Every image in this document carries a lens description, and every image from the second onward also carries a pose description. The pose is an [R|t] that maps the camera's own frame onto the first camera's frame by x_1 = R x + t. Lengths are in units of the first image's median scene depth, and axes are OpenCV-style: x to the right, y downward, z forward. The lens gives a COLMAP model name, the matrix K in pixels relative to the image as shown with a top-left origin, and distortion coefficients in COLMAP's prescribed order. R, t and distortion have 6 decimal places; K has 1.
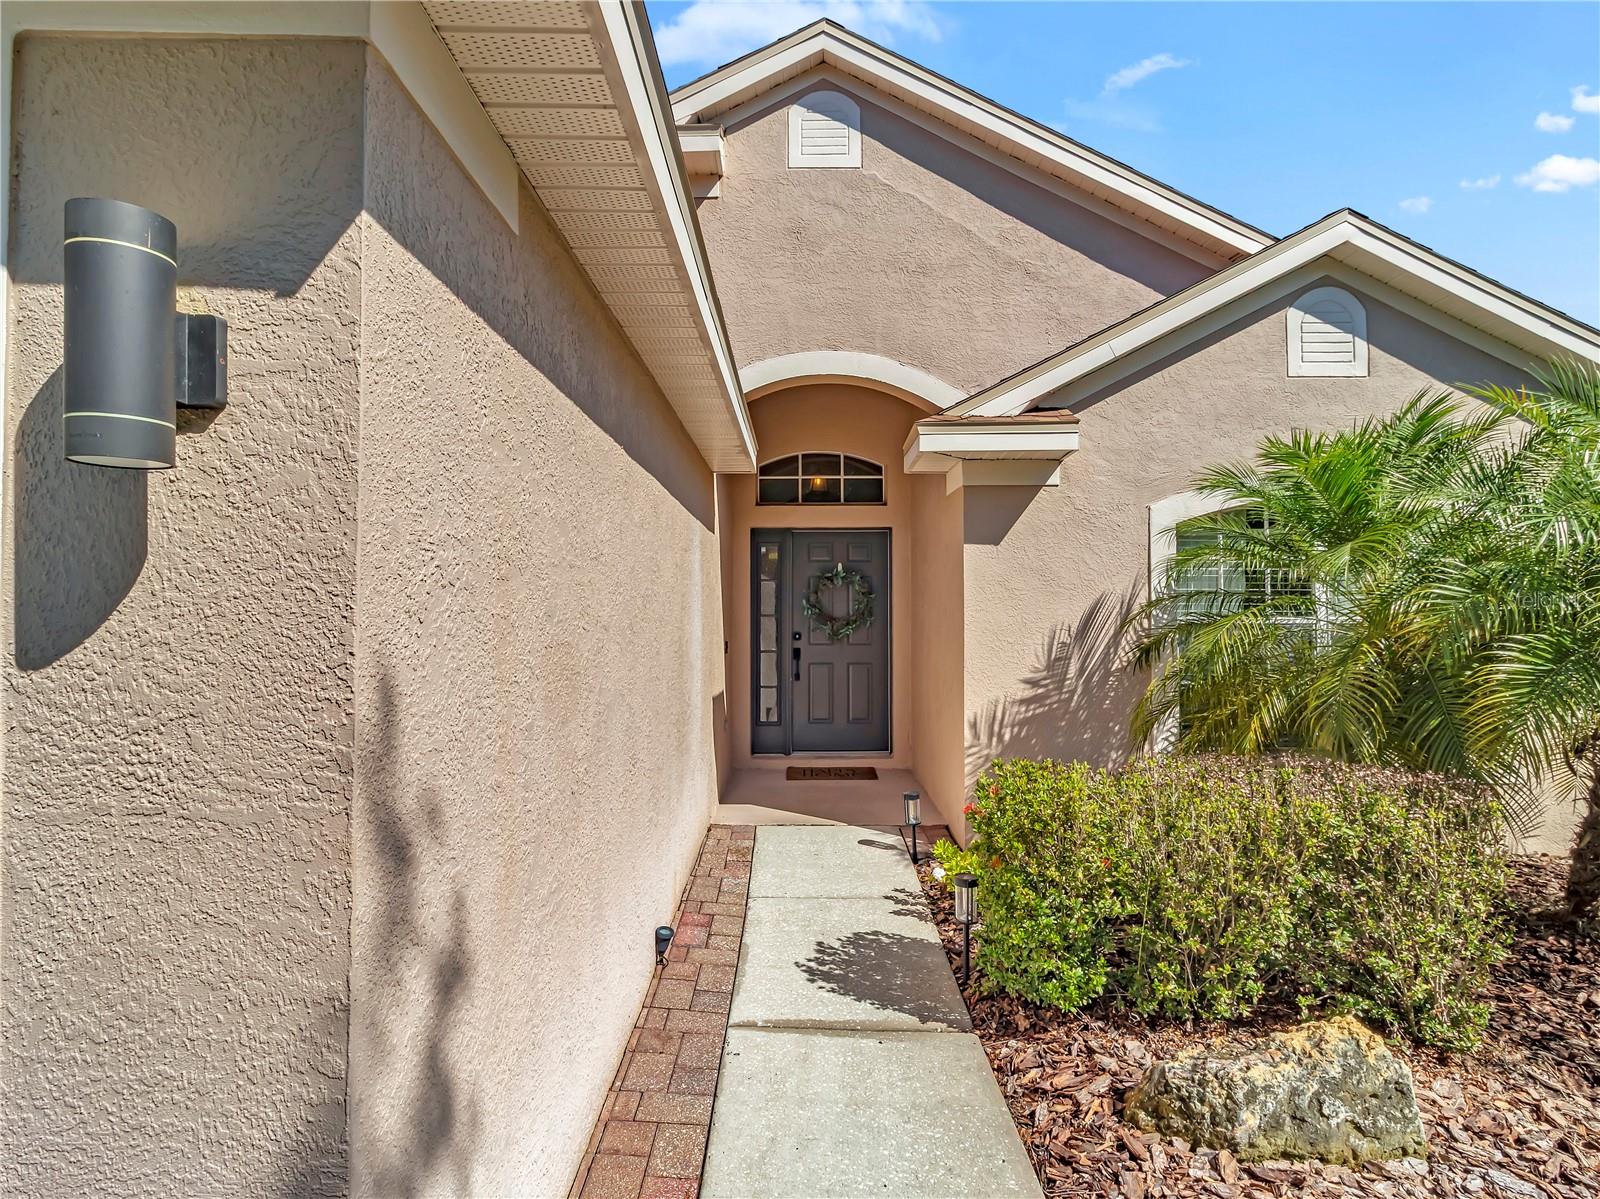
lens RADIAL K [[873.5, 0, 807.4], [0, 873.5, 580.8], [0, 0, 1]] dist [-0.001384, -0.000447]
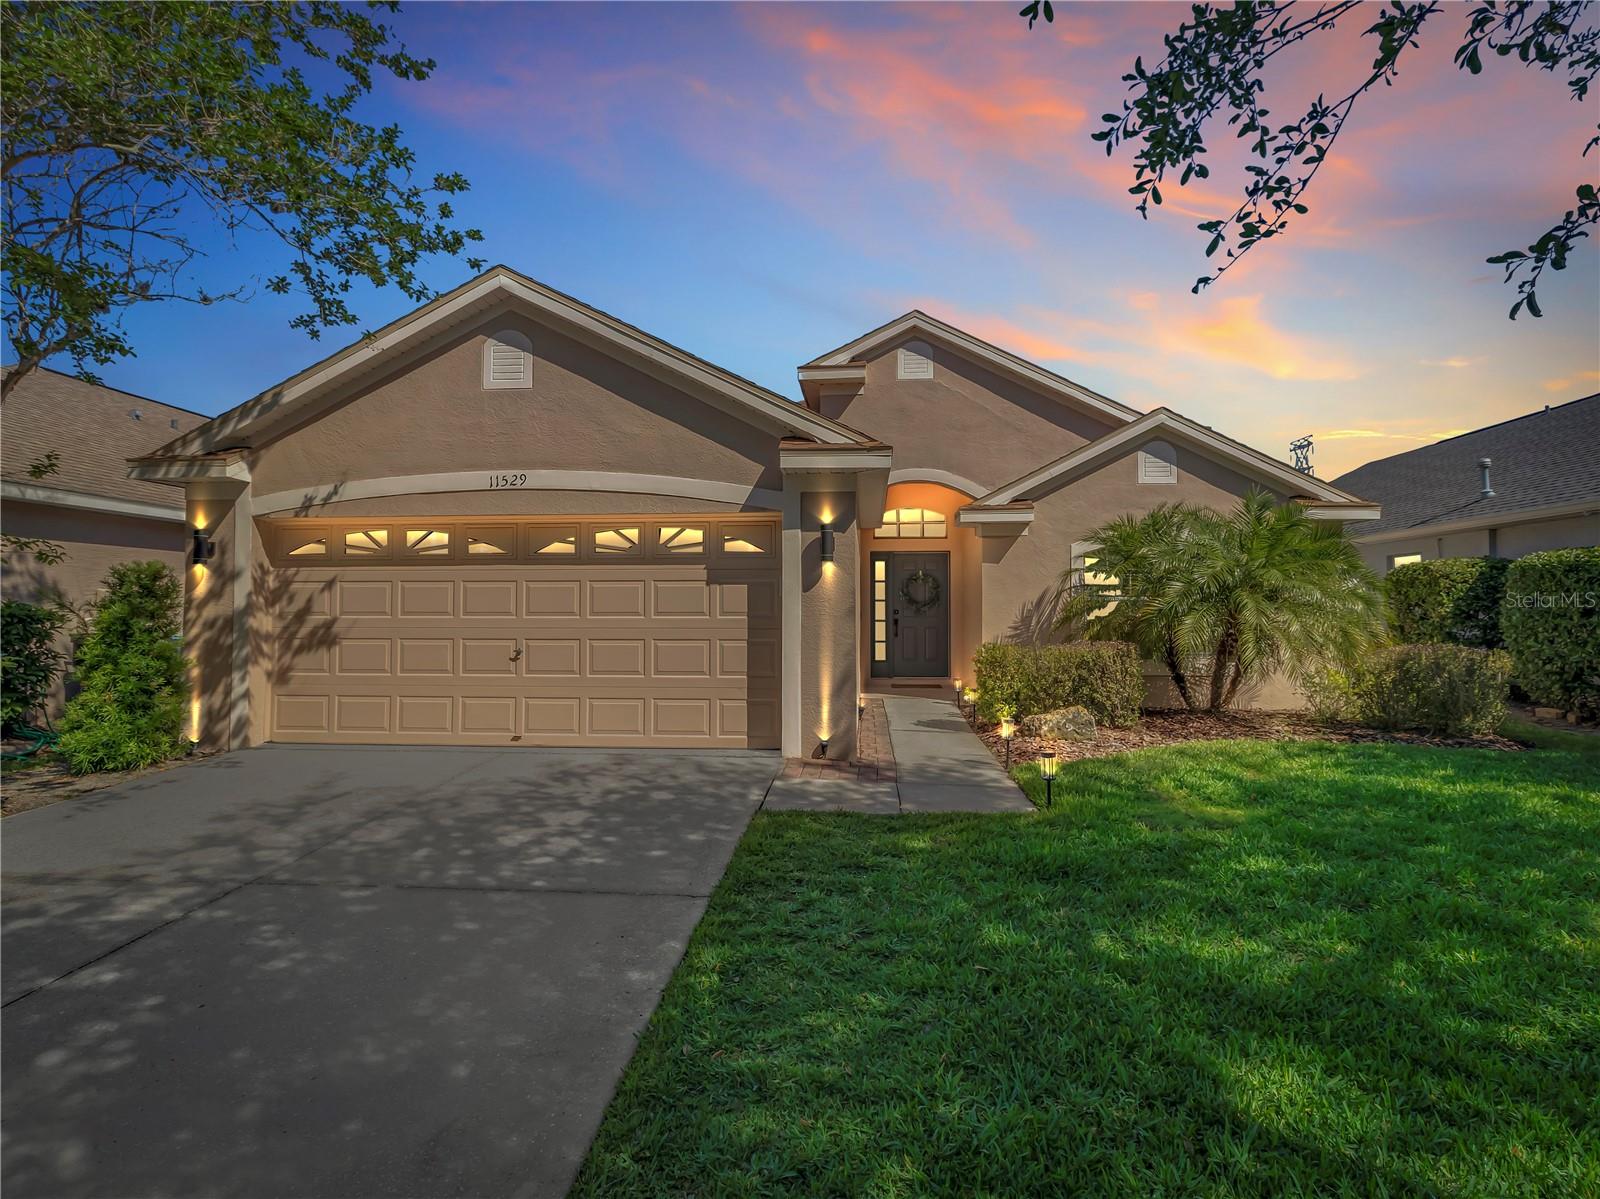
lens RADIAL K [[873.5, 0, 807.4], [0, 873.5, 580.8], [0, 0, 1]] dist [-0.001384, -0.000447]
pose [[0.997250, 0.000173, -0.074115, -0.089447], [-0.000404, 0.999995, -0.003103, 0.007837], [0.074114, 0.003125, 0.997245, -1.165575]]
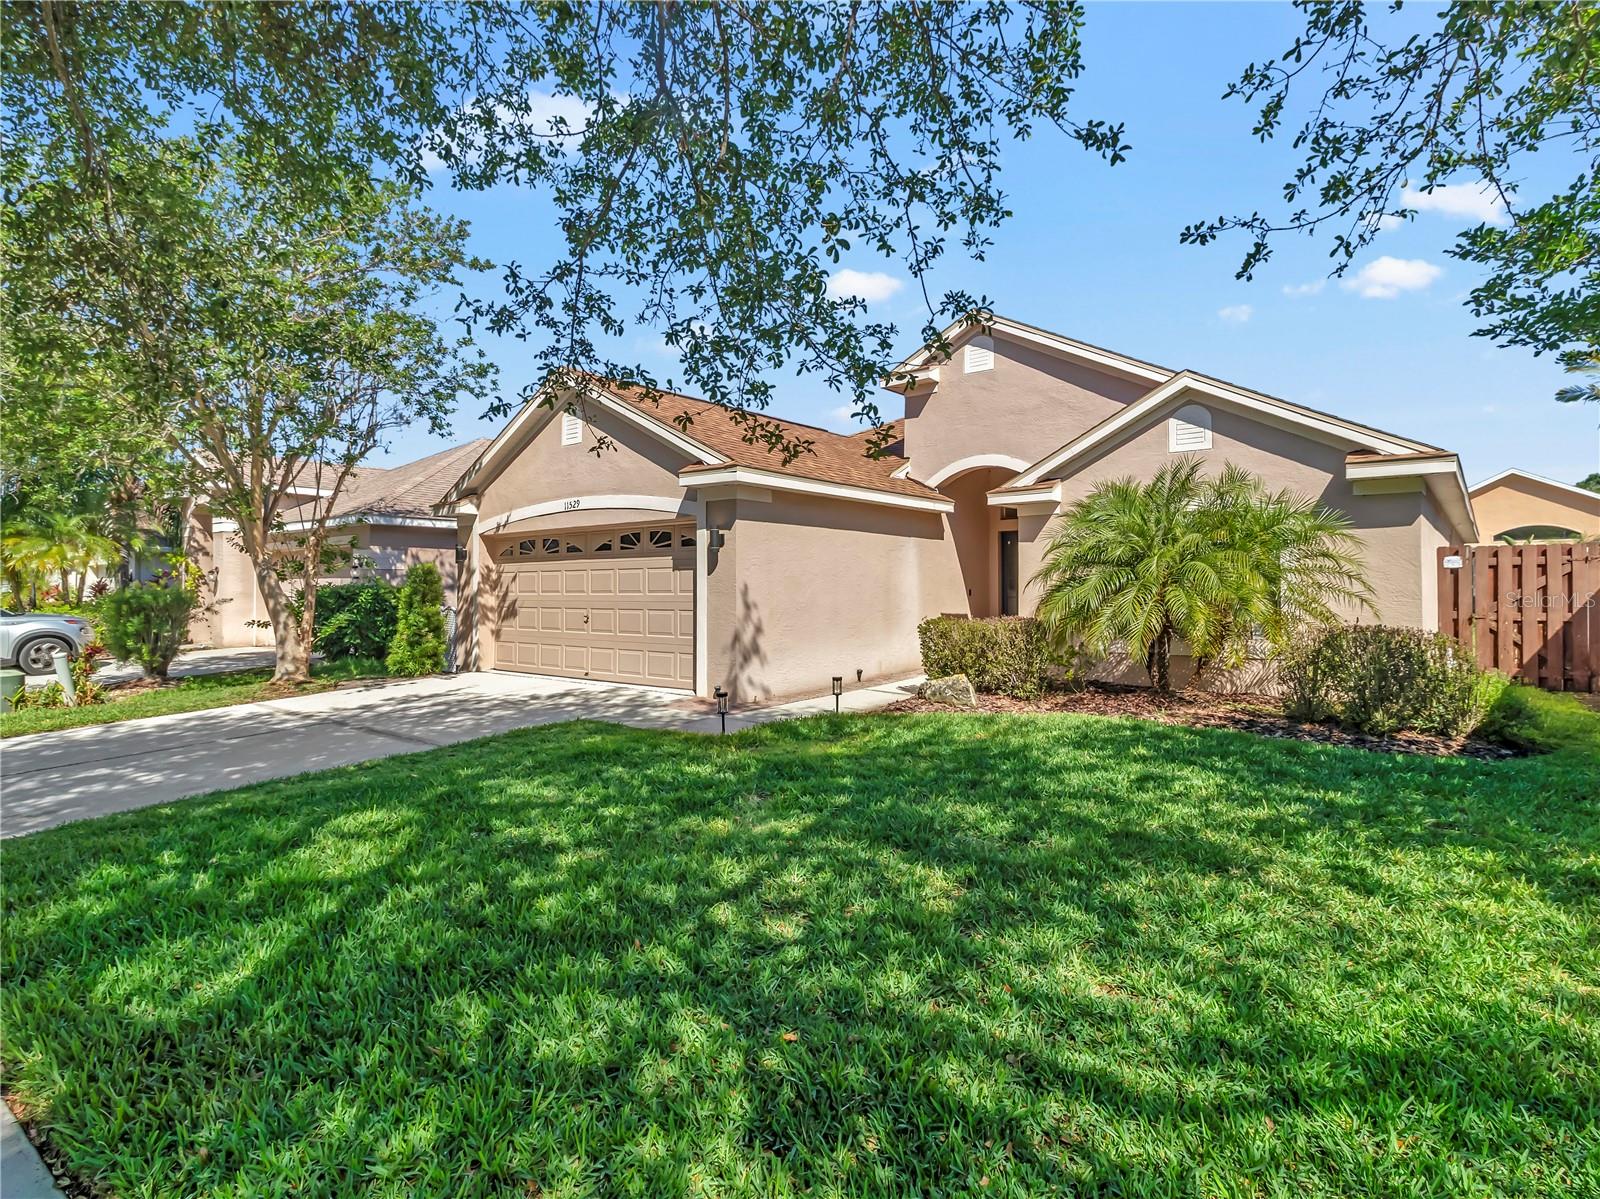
lens RADIAL K [[873.5, 0, 807.4], [0, 873.5, 580.8], [0, 0, 1]] dist [-0.001384, -0.000447]
pose [[0.789522, -0.009199, -0.613654, 1.126989], [0.030353, 0.999249, 0.024073, -0.011214], [0.612972, -0.037632, 0.789208, -1.126166]]
